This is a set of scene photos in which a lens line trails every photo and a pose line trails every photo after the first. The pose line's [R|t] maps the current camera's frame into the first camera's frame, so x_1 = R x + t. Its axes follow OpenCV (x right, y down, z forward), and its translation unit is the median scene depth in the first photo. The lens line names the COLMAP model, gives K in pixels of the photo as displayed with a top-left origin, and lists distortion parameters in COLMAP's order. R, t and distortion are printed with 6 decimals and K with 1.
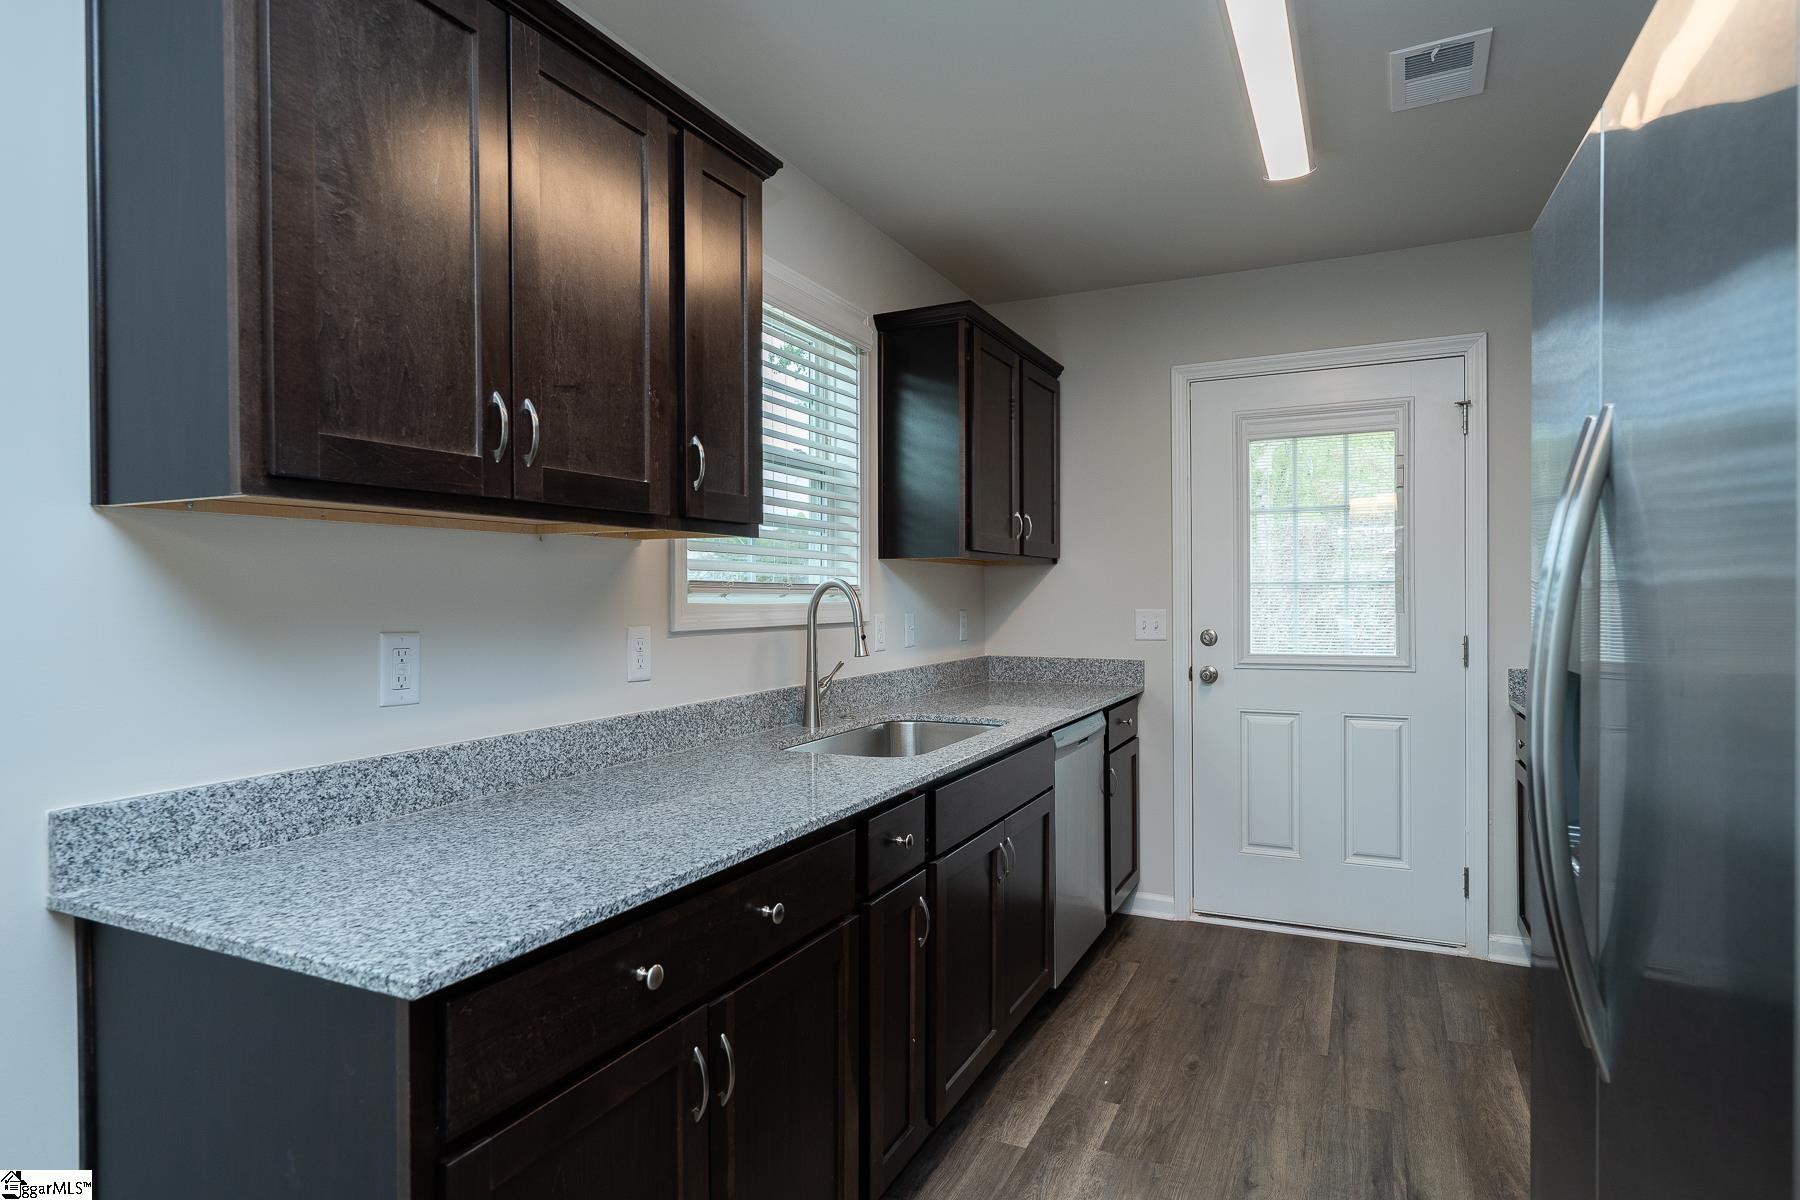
lens RADIAL K [[1001.5, 0, 893.7], [0, 1001.5, 601.7], [0, 0, 1]] dist [0.001676, -0.000567]
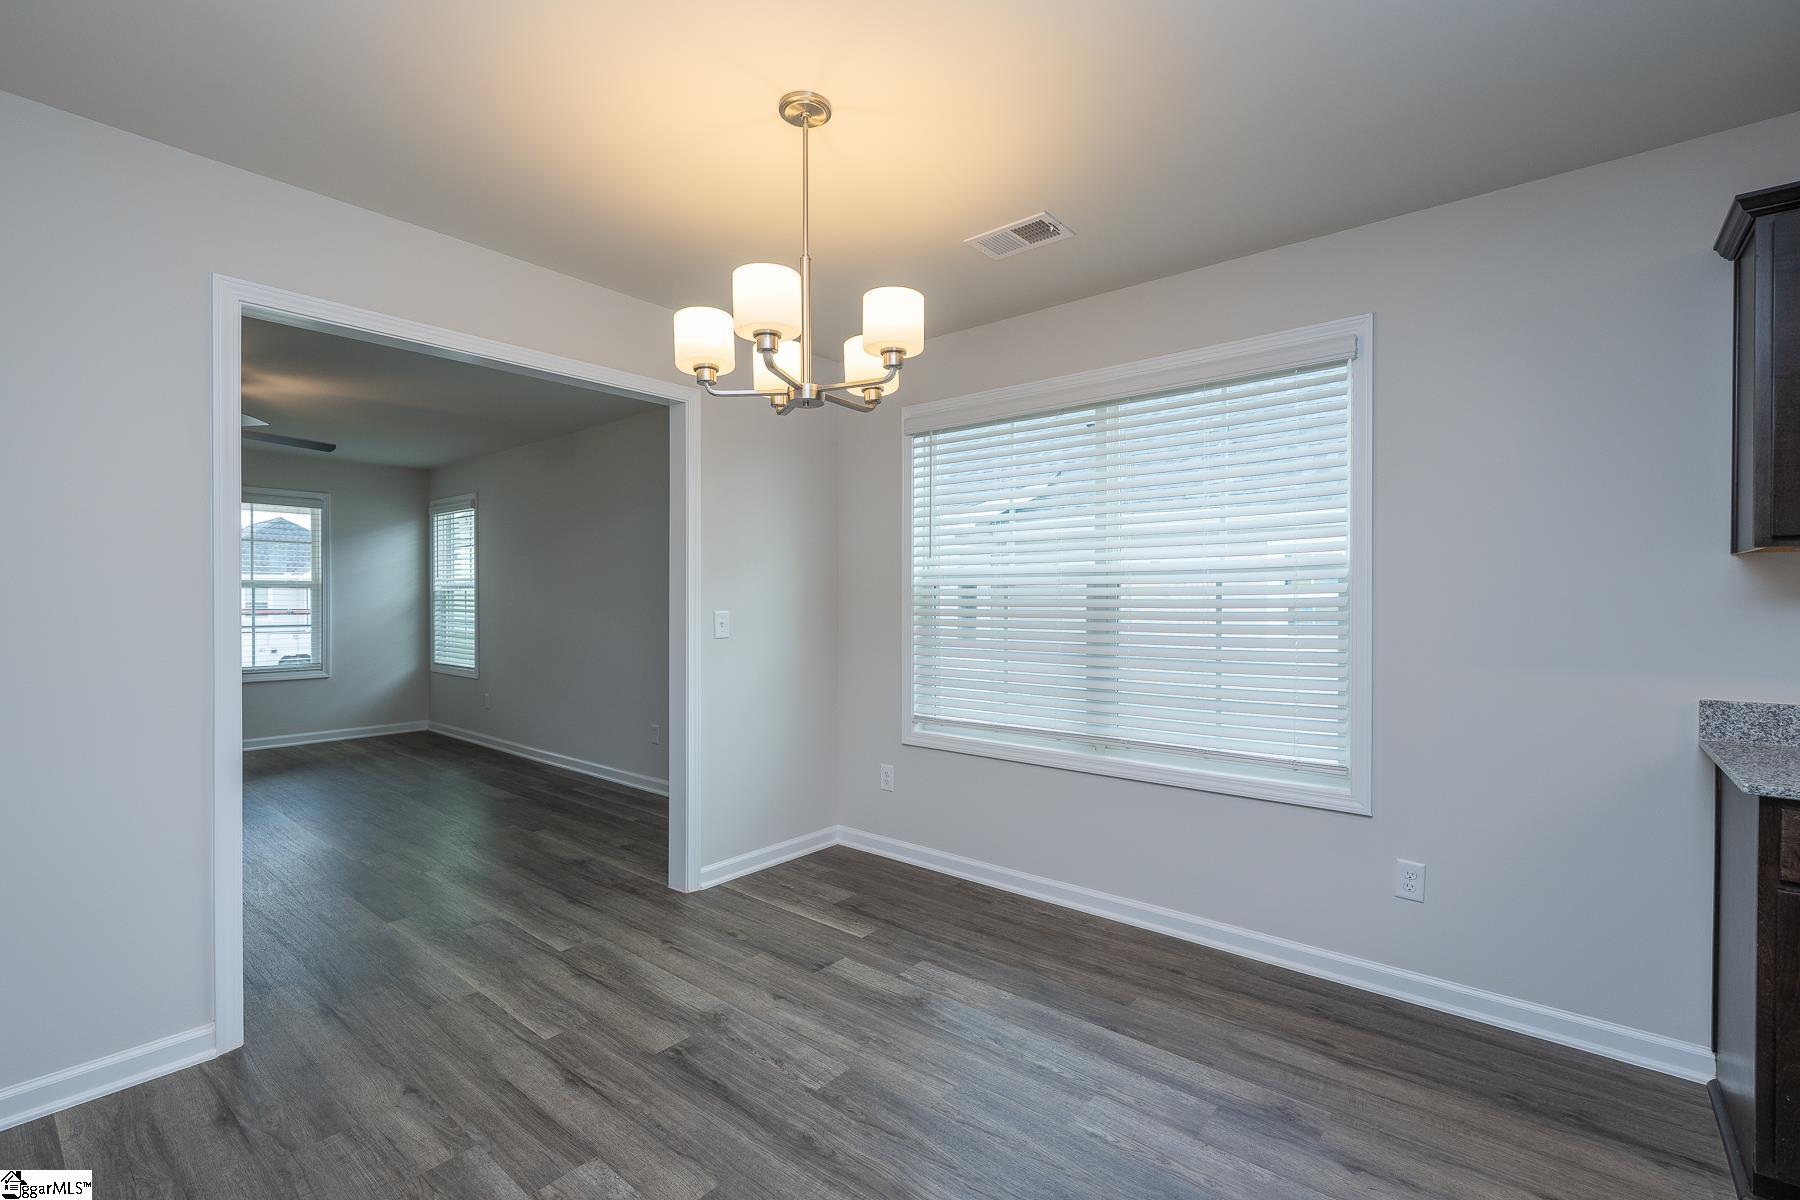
lens RADIAL K [[797.2, 0, 886.2], [0, 797.2, 603.9], [0, 0, 1]] dist [0.013993, 0.000034]
pose [[-0.263134, 0.008771, -0.964719, 0.511119], [-0.007600, 0.999909, 0.011164, -0.000279], [0.964729, 0.010270, -0.263044, -0.089411]]
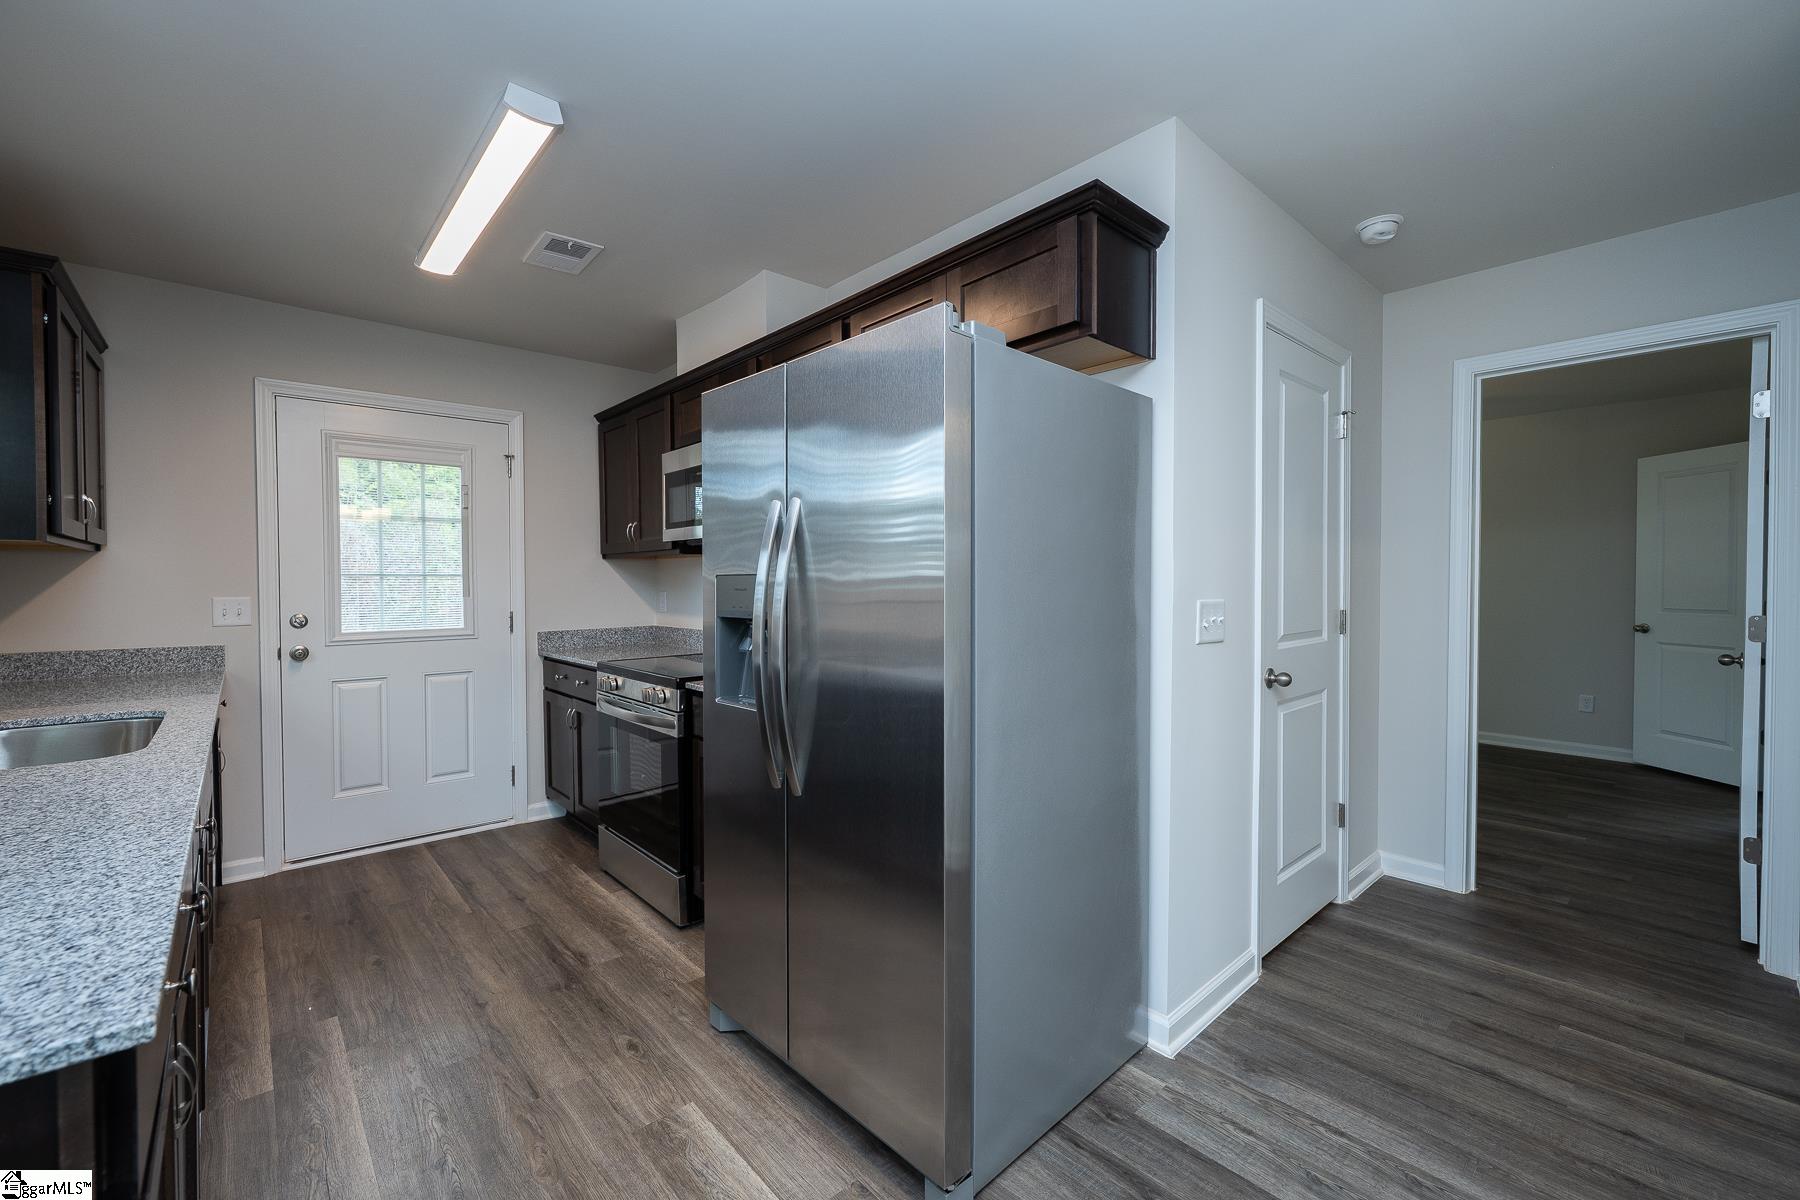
lens RADIAL K [[730.5, 0, 893.9], [0, 730.5, 595.7], [0, 0, 1]] dist [-0.003524, 0.000674]
pose [[0.395463, -0.012367, 0.918399, -0.246281], [0.006886, 0.999921, 0.010500, 0.003276], [-0.918456, 0.002172, 0.395517, 0.049427]]
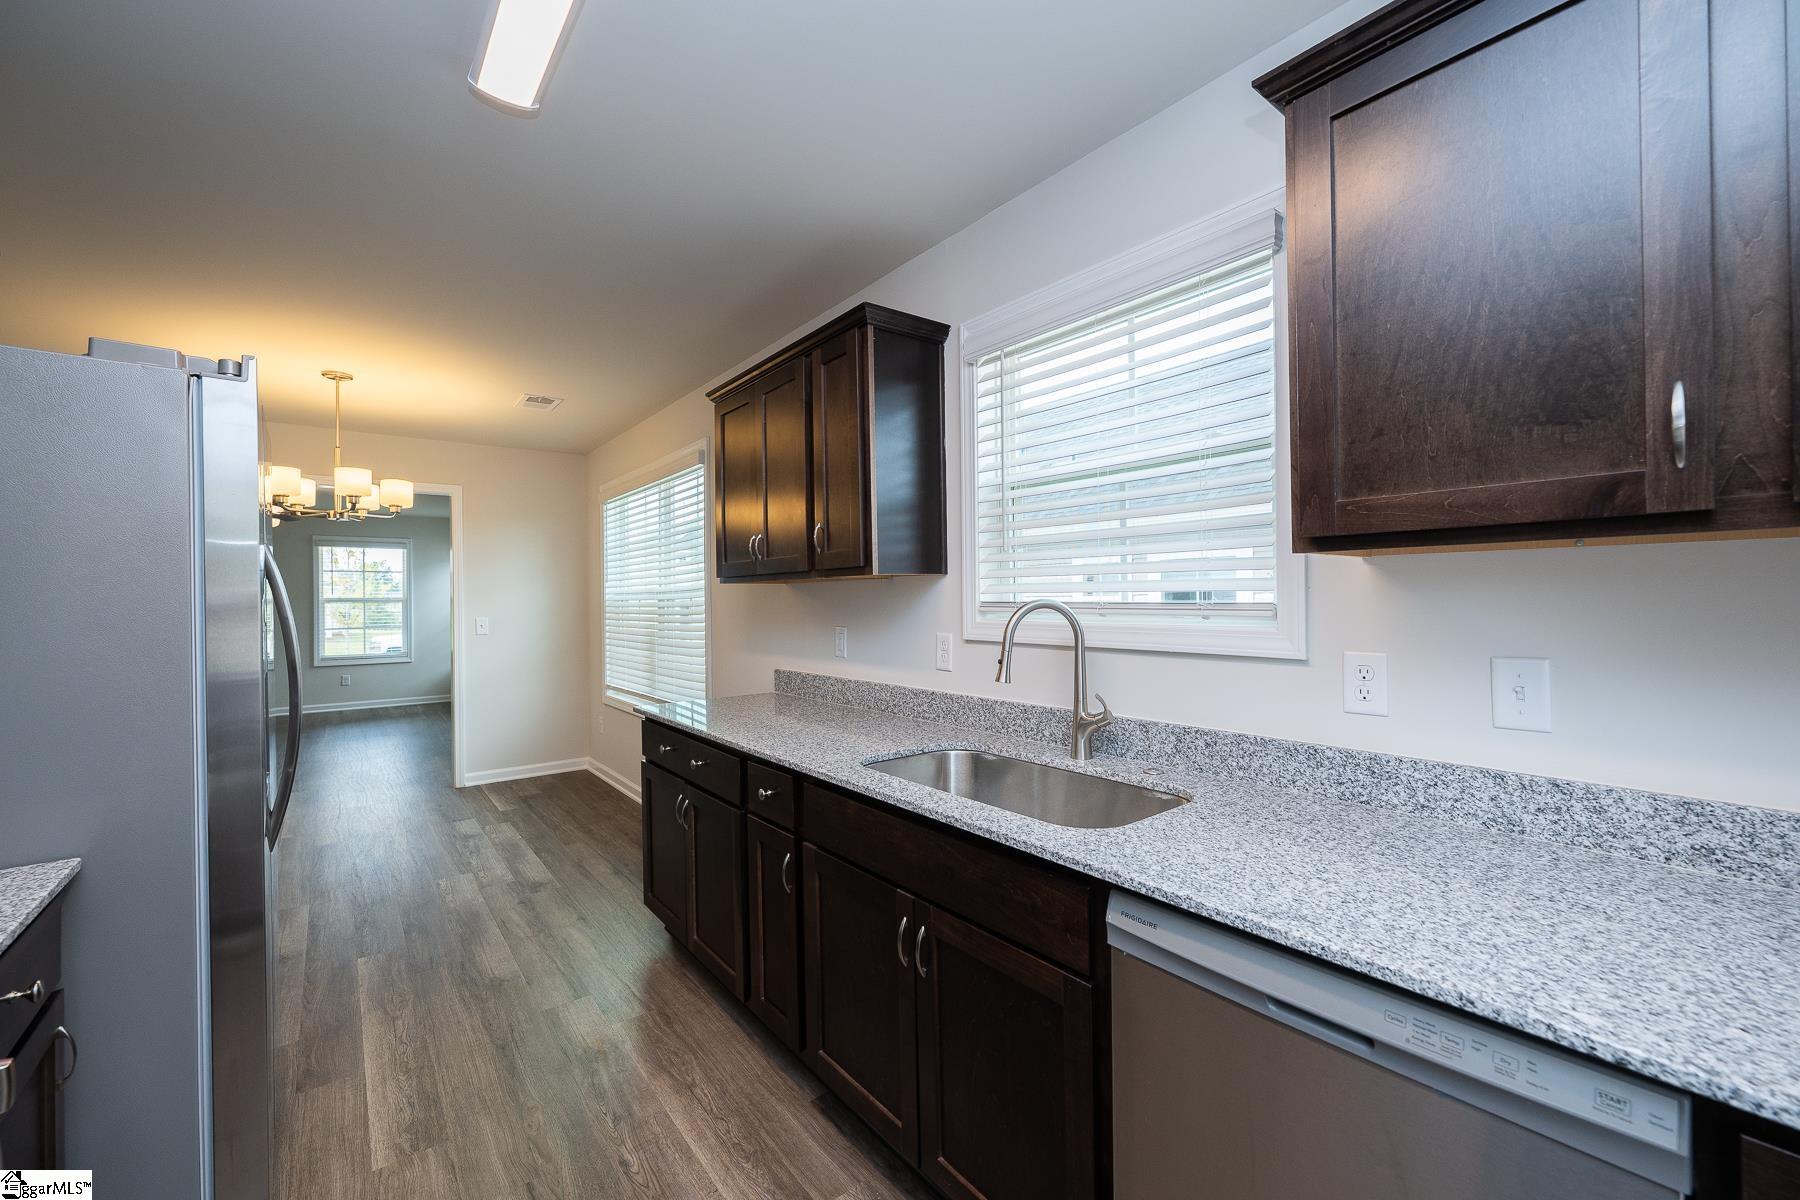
lens RADIAL K [[730.5, 0, 893.4], [0, 730.5, 605.0], [0, 0, 1]] dist [-0.003524, 0.000674]
pose [[-0.465842, 0.010327, -0.884808, 0.531551], [0.003075, 0.999945, 0.010052, -0.019994], [0.884863, 0.001961, -0.465848, 1.048725]]
